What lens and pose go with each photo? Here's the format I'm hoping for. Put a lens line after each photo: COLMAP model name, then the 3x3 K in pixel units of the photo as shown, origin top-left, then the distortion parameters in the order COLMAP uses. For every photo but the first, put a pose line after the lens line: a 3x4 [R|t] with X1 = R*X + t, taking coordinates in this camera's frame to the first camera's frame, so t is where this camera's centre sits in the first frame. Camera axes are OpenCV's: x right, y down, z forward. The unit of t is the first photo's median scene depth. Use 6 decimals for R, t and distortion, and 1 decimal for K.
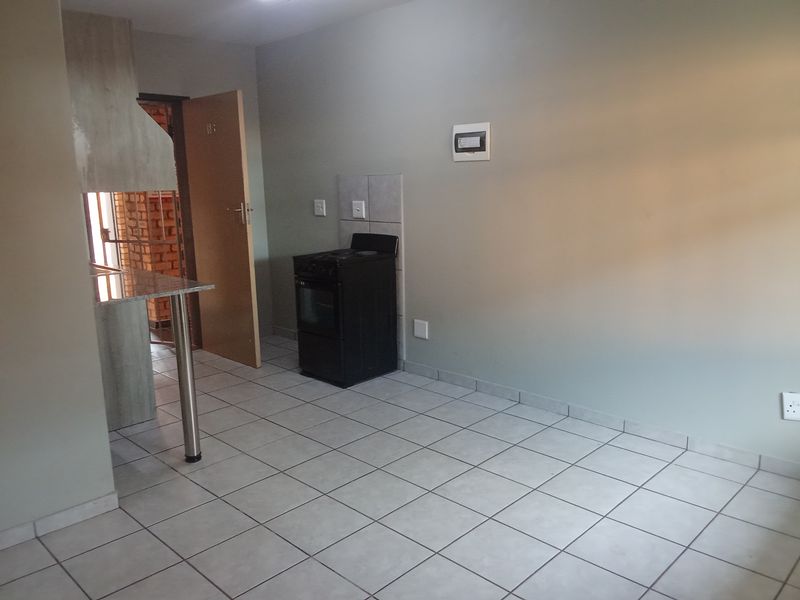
lens RADIAL K [[632.4, 0, 405.4], [0, 632.4, 299.7], [0, 0, 1]] dist [0.105986, -0.166229]
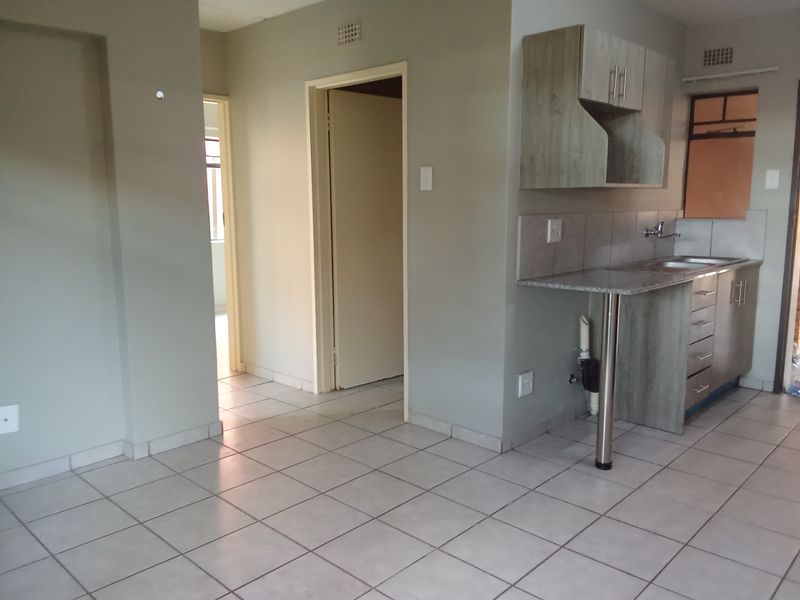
lens RADIAL K [[632.4, 0, 405.4], [0, 632.4, 299.7], [0, 0, 1]] dist [0.105986, -0.166229]
pose [[0.020128, 0.173262, -0.984670, 0.642745], [-0.191465, 0.967310, 0.166293, -0.109234], [0.981293, 0.185183, 0.052644, 0.694614]]
